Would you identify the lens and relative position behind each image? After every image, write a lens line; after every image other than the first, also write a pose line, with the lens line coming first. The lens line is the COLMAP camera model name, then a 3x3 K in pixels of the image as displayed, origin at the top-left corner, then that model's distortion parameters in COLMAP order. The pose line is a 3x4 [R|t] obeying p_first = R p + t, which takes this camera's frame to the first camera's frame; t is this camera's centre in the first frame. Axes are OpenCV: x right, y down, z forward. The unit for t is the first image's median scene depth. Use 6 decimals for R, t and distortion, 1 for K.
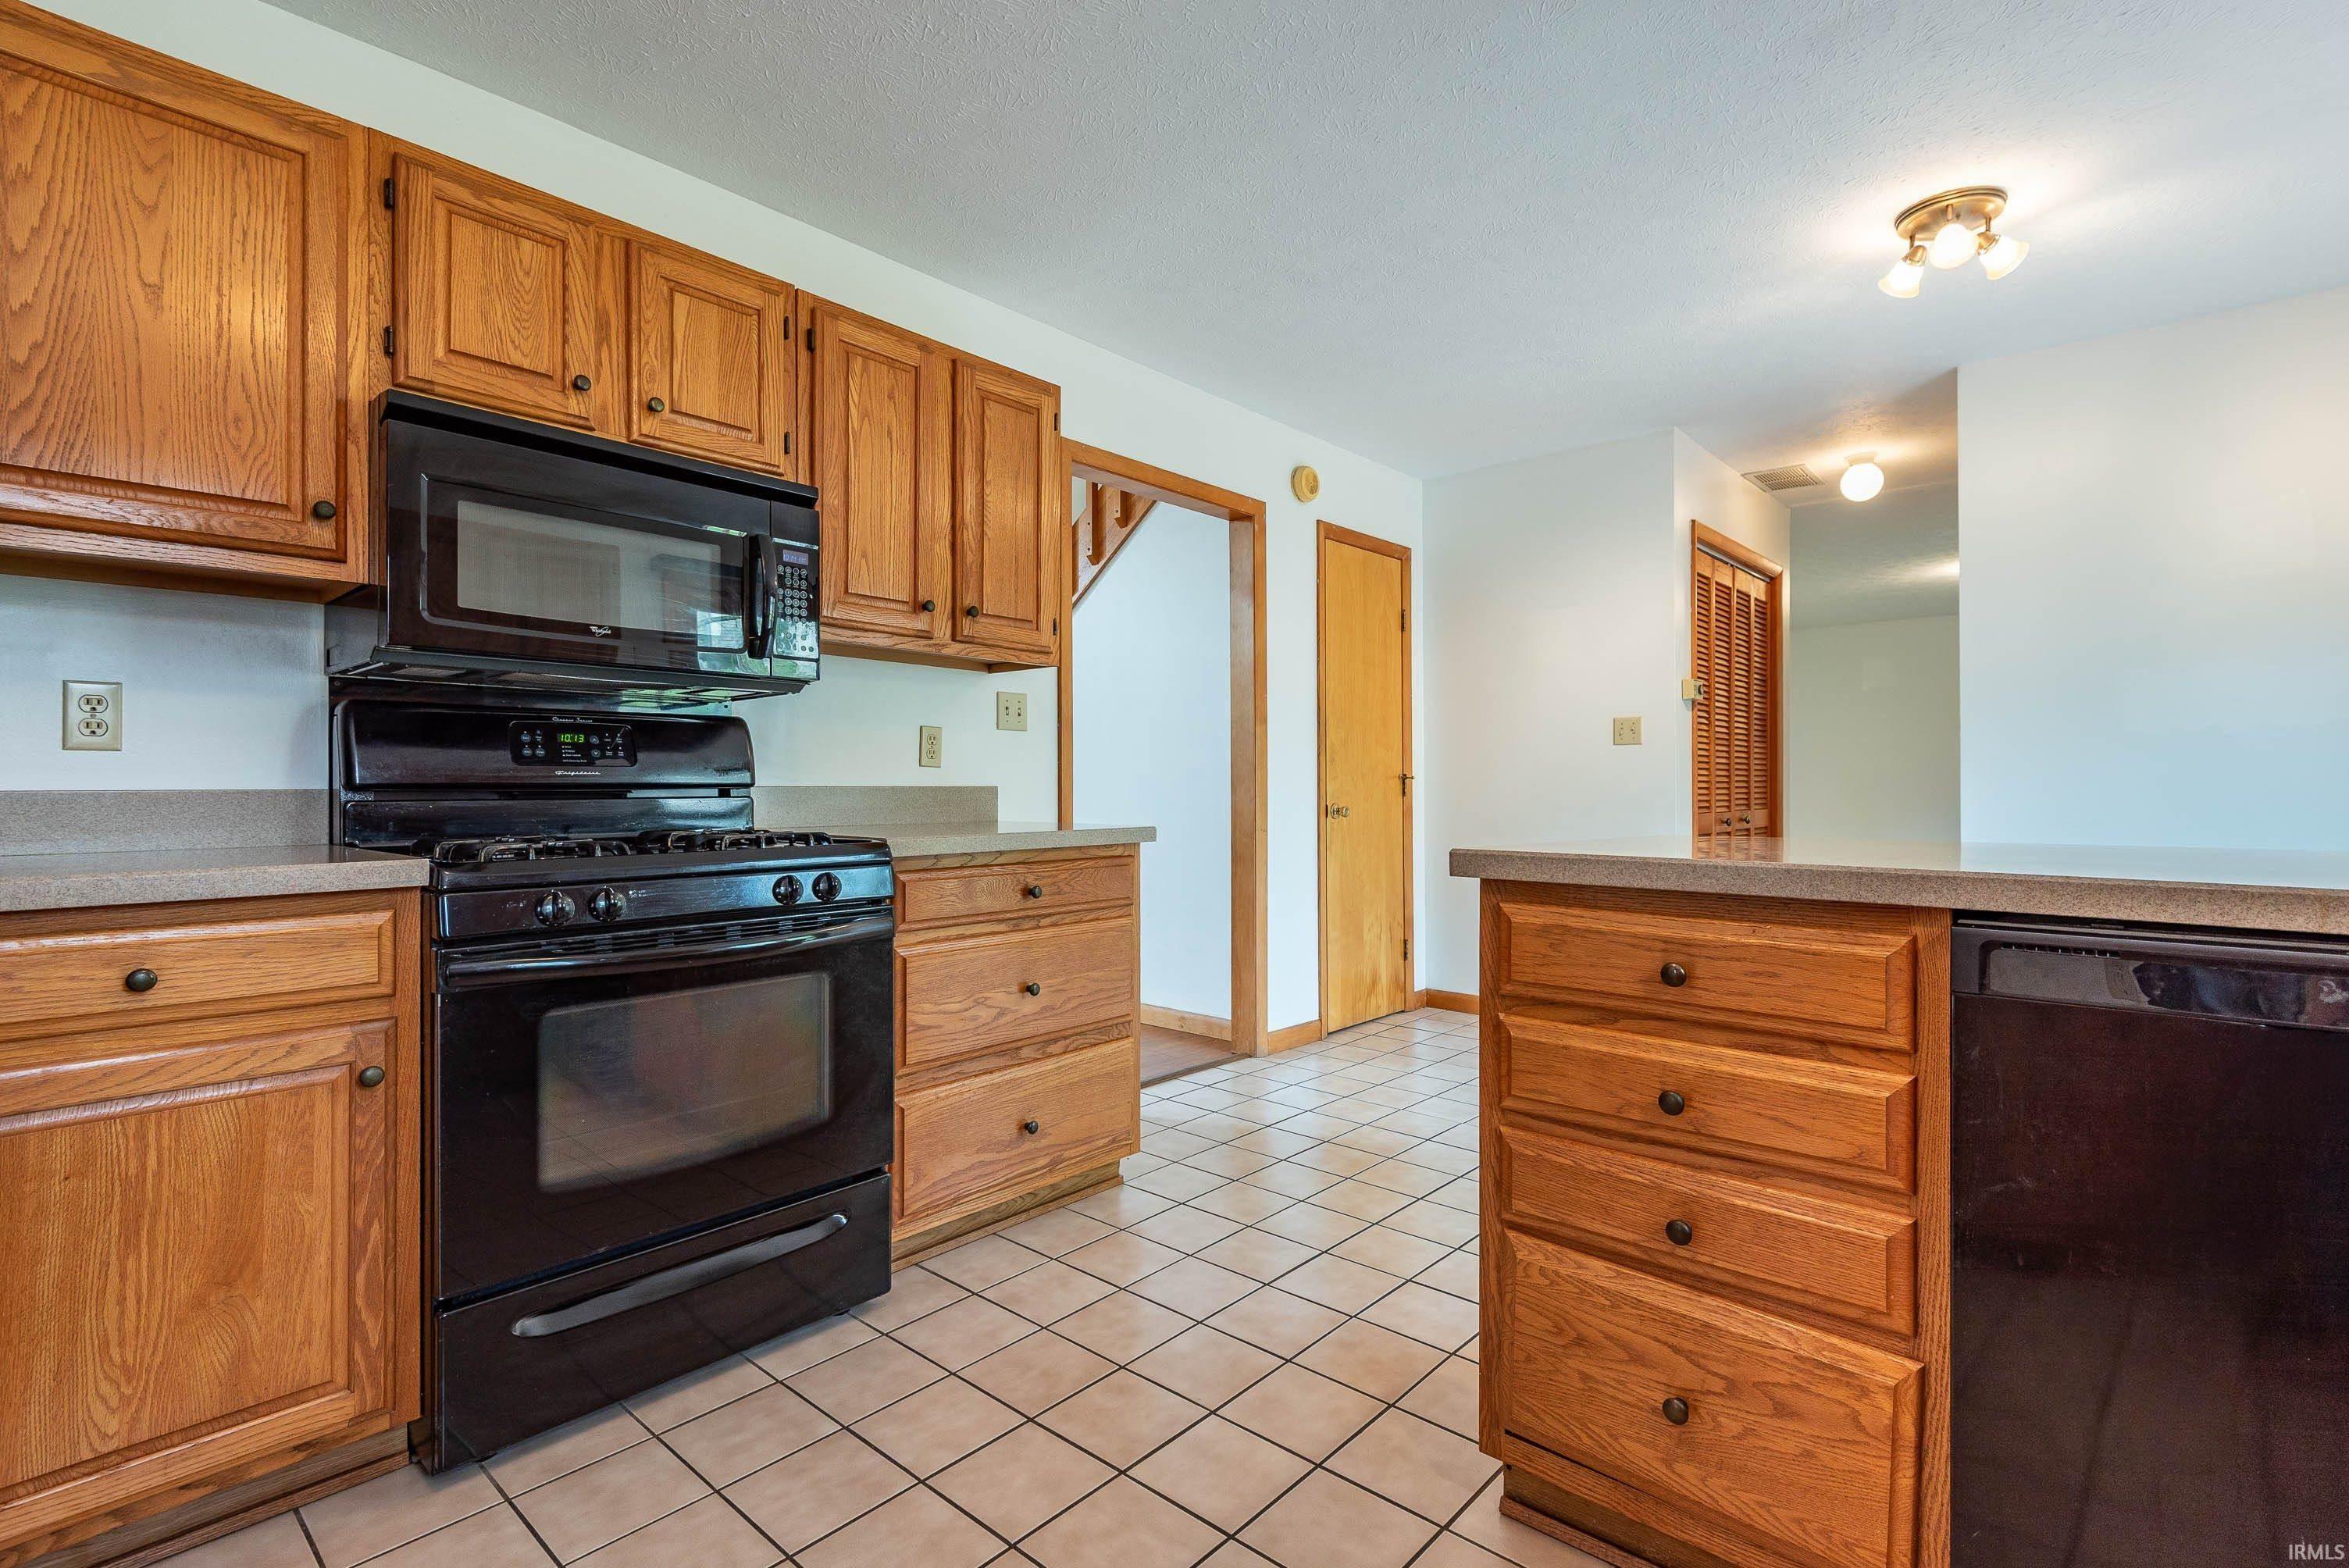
lens RADIAL K [[1070.9, 0, 1168.1], [0, 1070.9, 789.1], [0, 0, 1]] dist [0.025713, -0.013732]
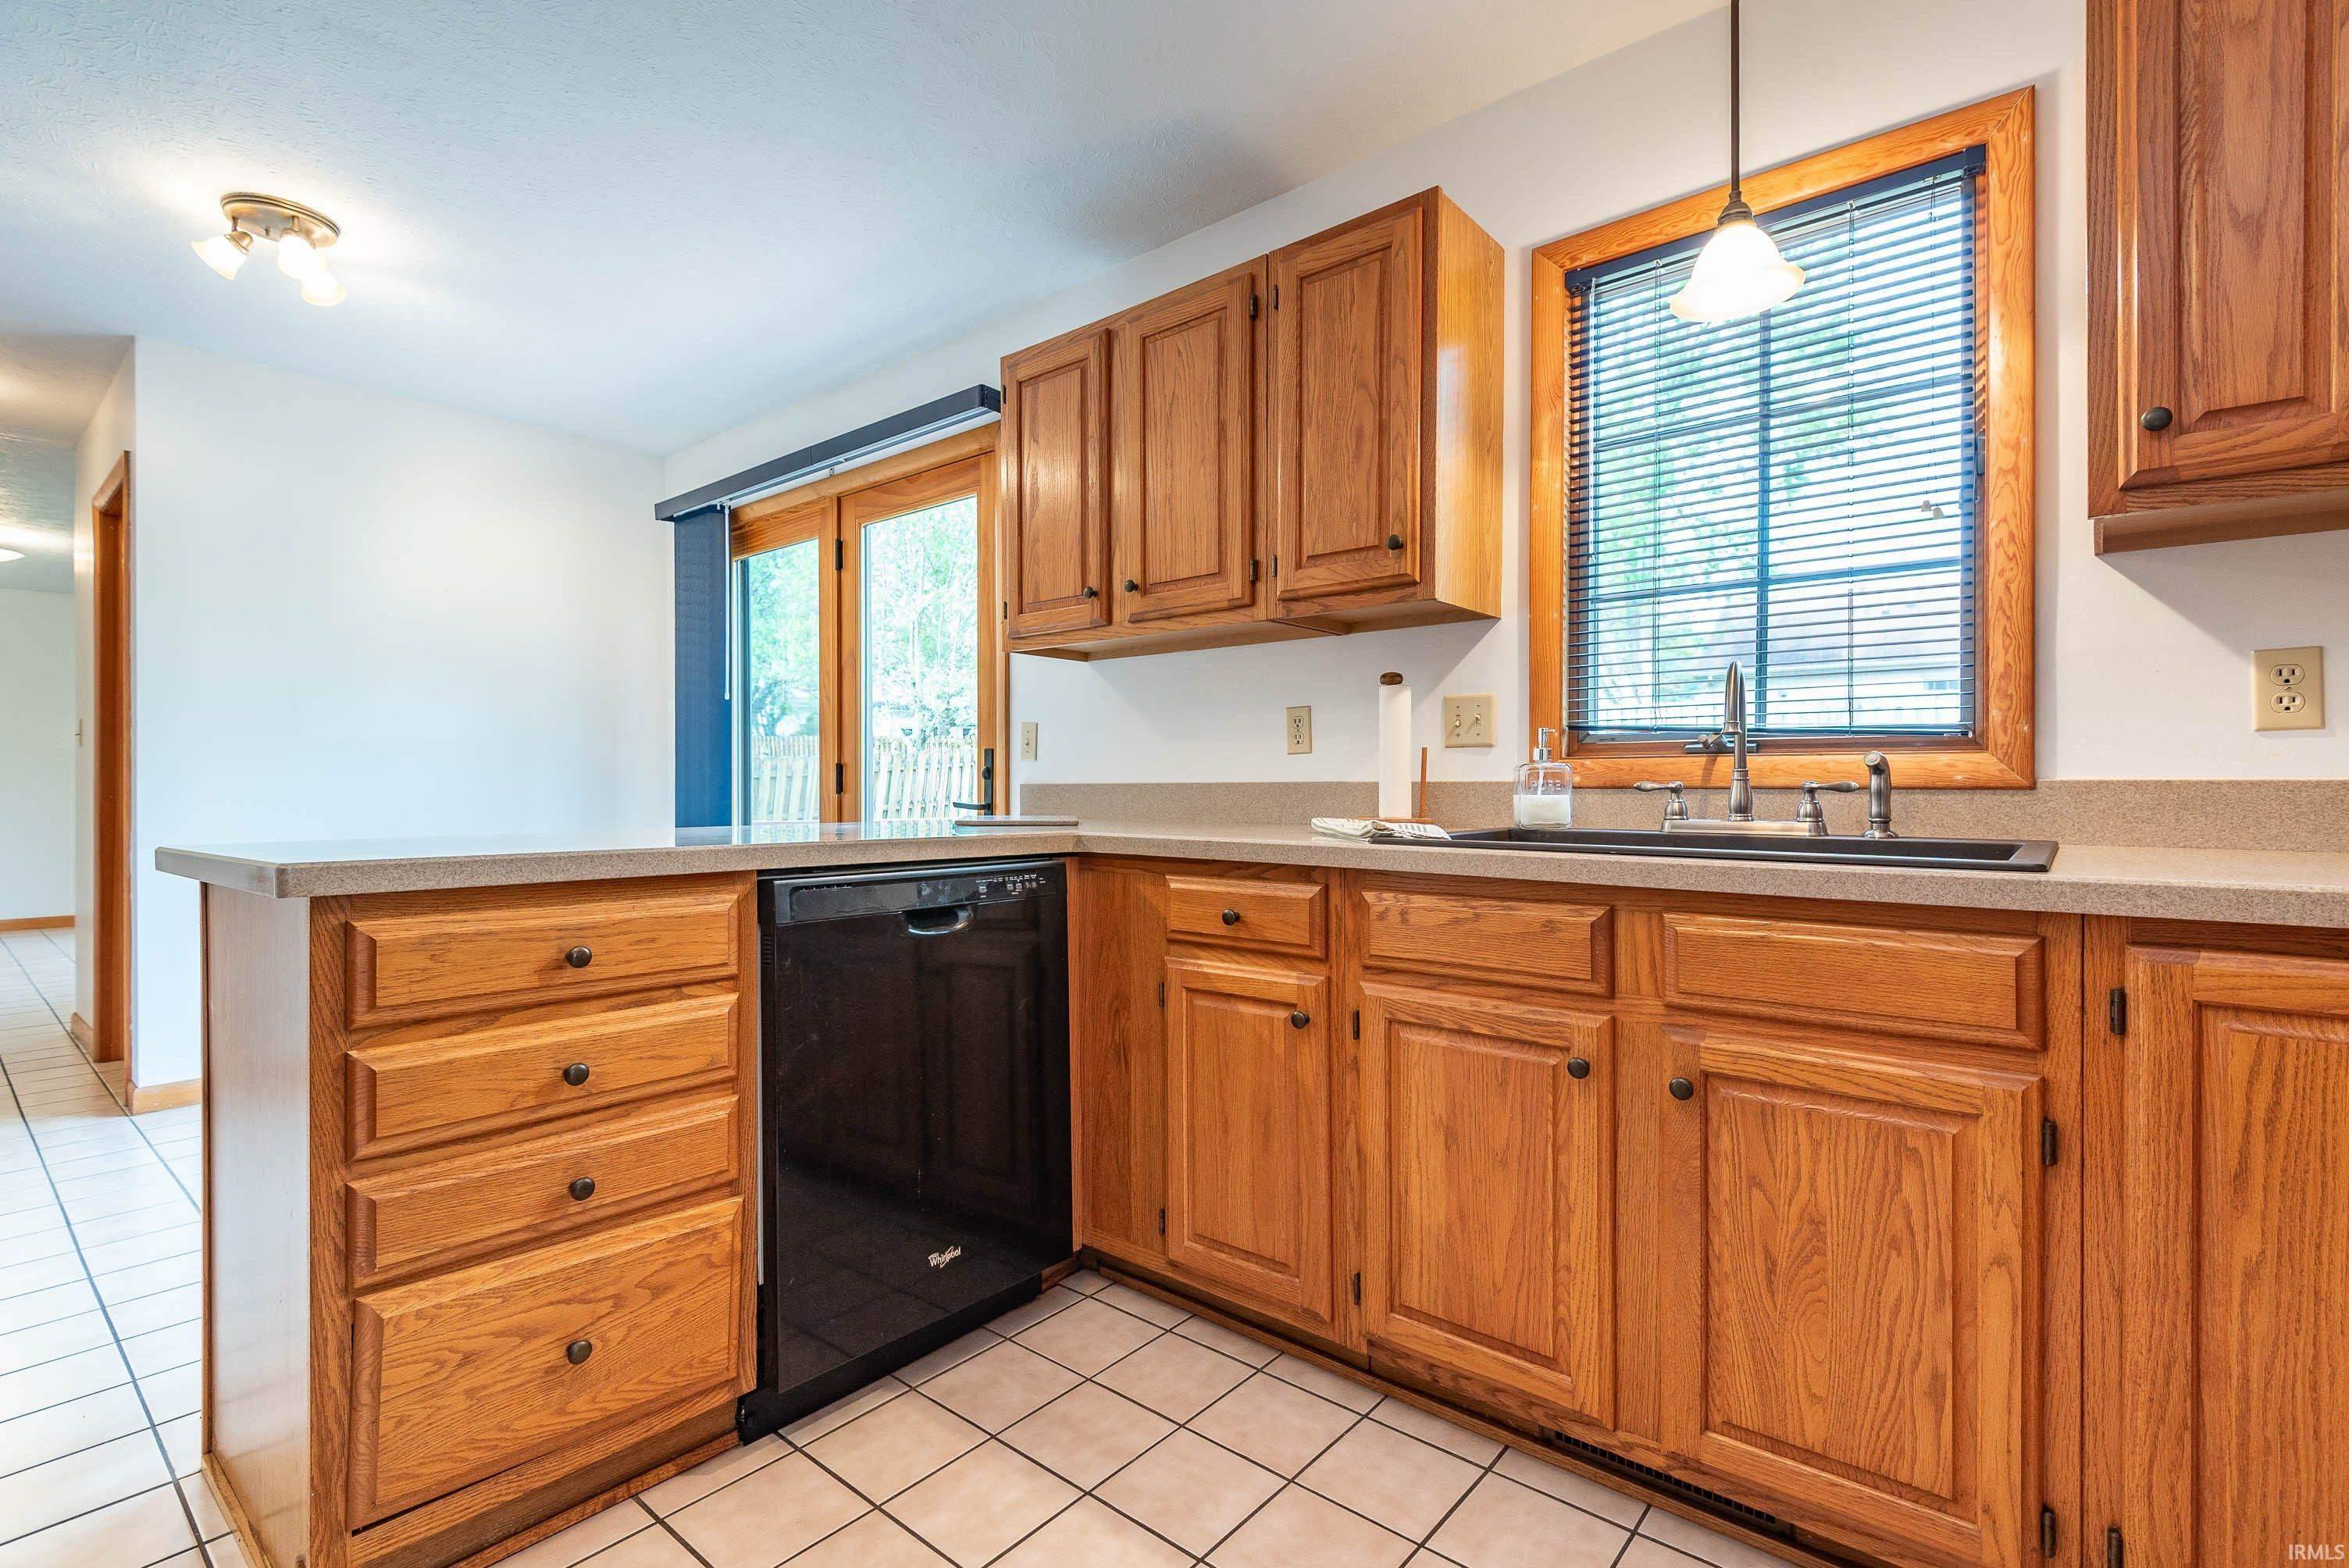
lens RADIAL K [[1070.9, 0, 1187.8], [0, 1070.9, 783.6], [0, 0, 1]] dist [0.025713, -0.013732]
pose [[-0.049111, 0.009025, 0.998753, -0.532511], [0.001189, 0.999959, -0.008977, 0.004134], [-0.998793, 0.000746, -0.049120, 0.344631]]
